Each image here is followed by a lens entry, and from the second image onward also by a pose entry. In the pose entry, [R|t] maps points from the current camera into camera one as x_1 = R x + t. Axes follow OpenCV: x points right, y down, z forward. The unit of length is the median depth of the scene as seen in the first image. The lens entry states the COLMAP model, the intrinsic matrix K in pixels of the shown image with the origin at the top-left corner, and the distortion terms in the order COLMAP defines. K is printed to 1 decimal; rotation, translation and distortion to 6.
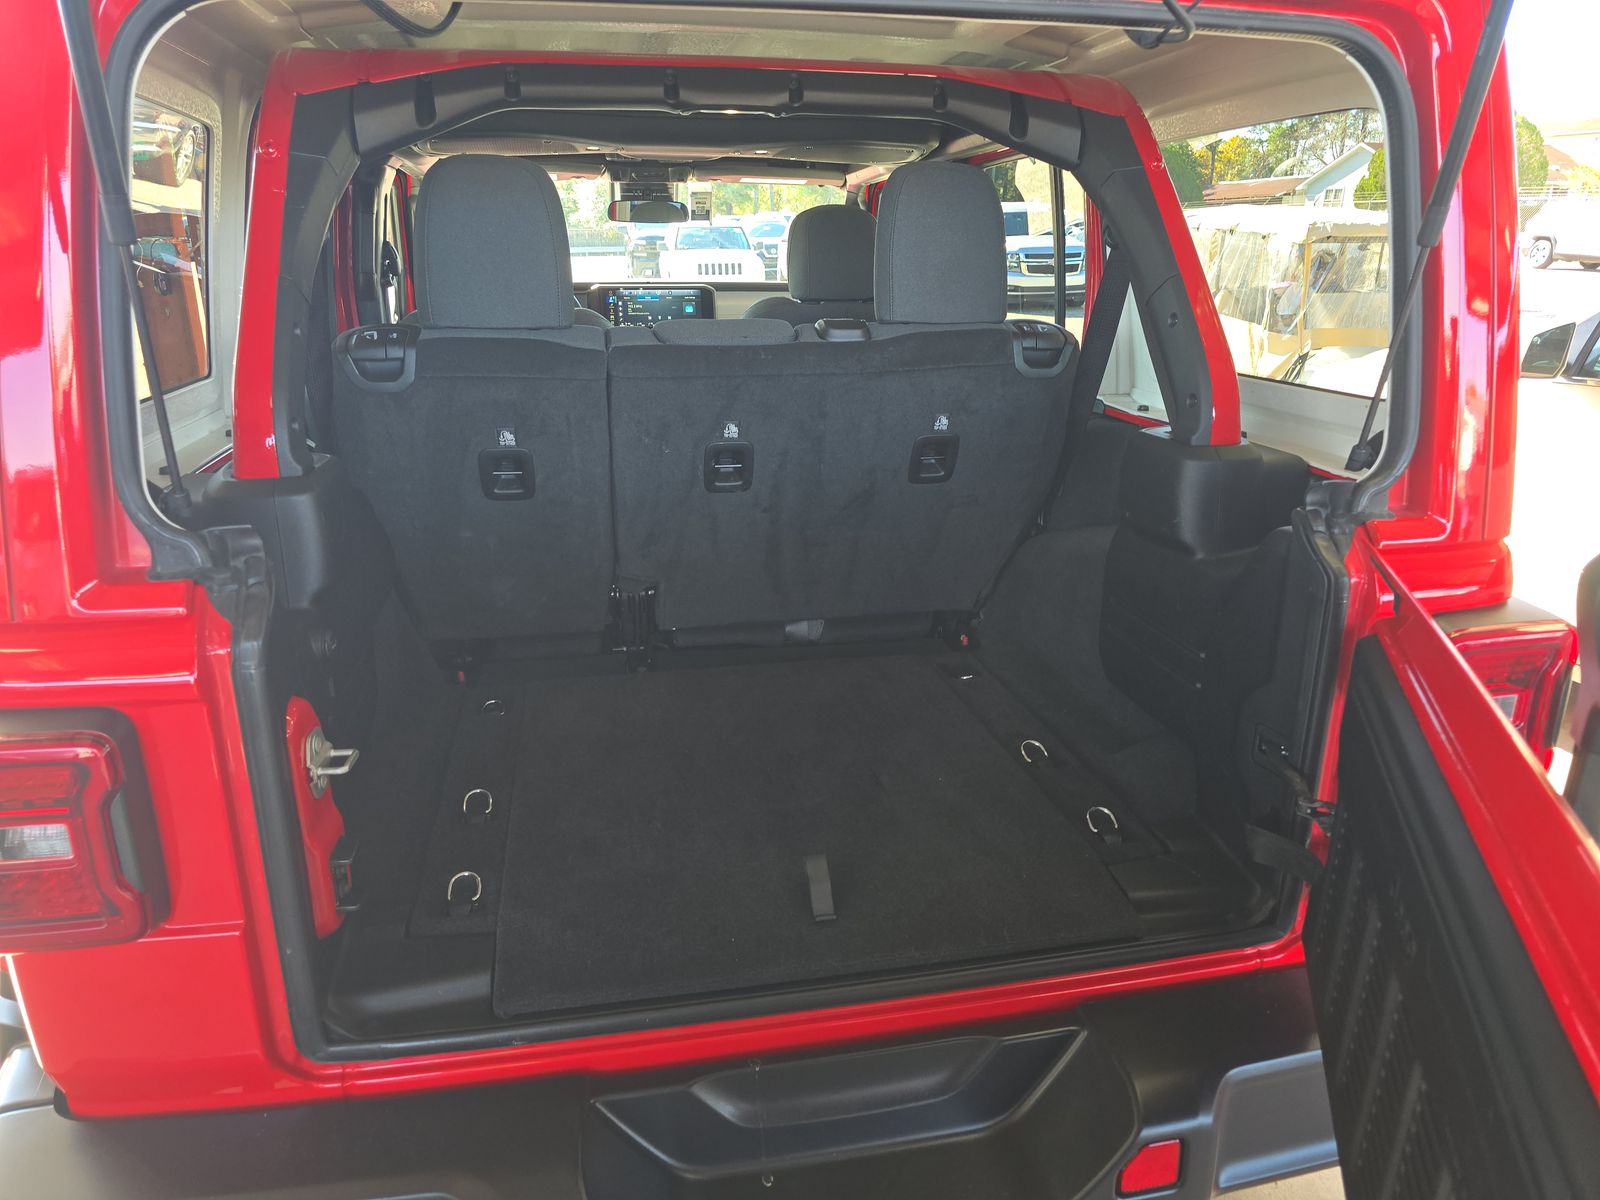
lens RADIAL K [[1068.7, 0, 792.3], [0, 1068.7, 619.3], [0, 0, 1]] dist [0.013305, -0.000134]
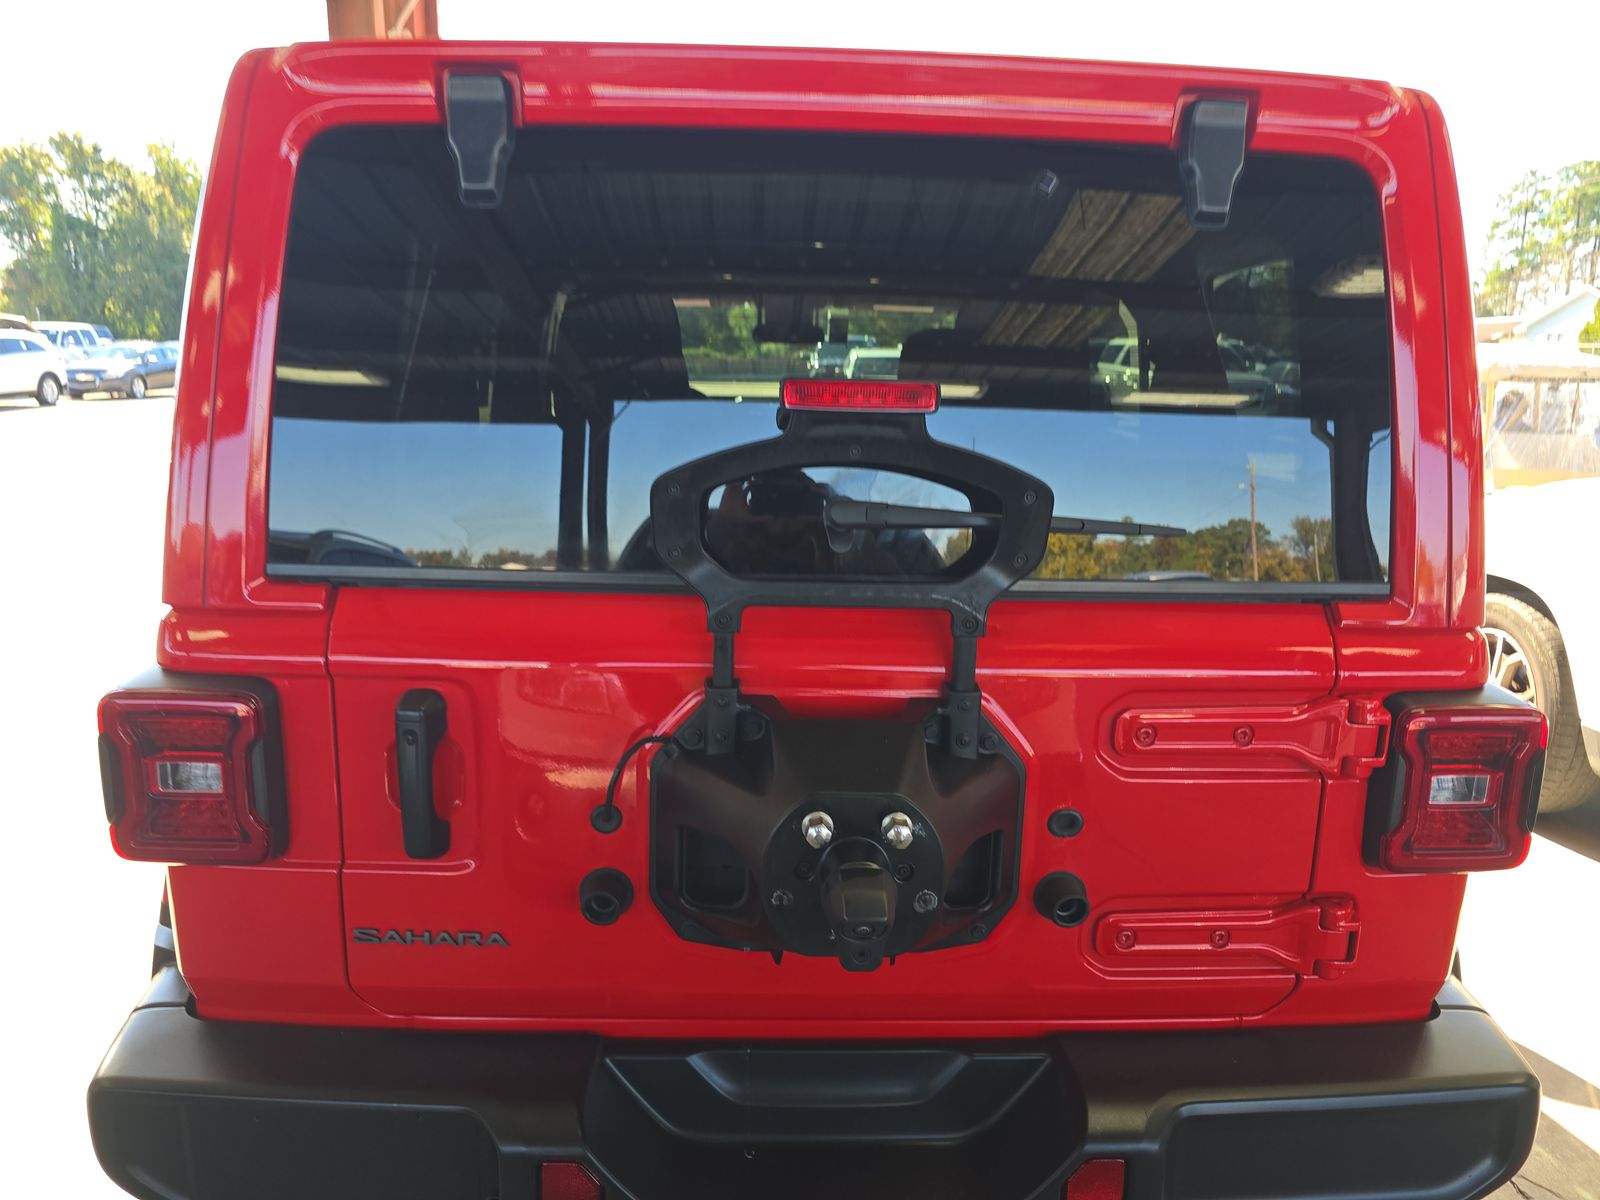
lens RADIAL K [[1068.7, 0, 792.3], [0, 1068.7, 619.3], [0, 0, 1]] dist [0.013305, -0.000134]
pose [[0.986647, 0.057319, -0.152457, 0.160146], [-0.073893, 0.991684, -0.105368, 0.083262], [0.145150, 0.115226, 0.982677, -0.159930]]
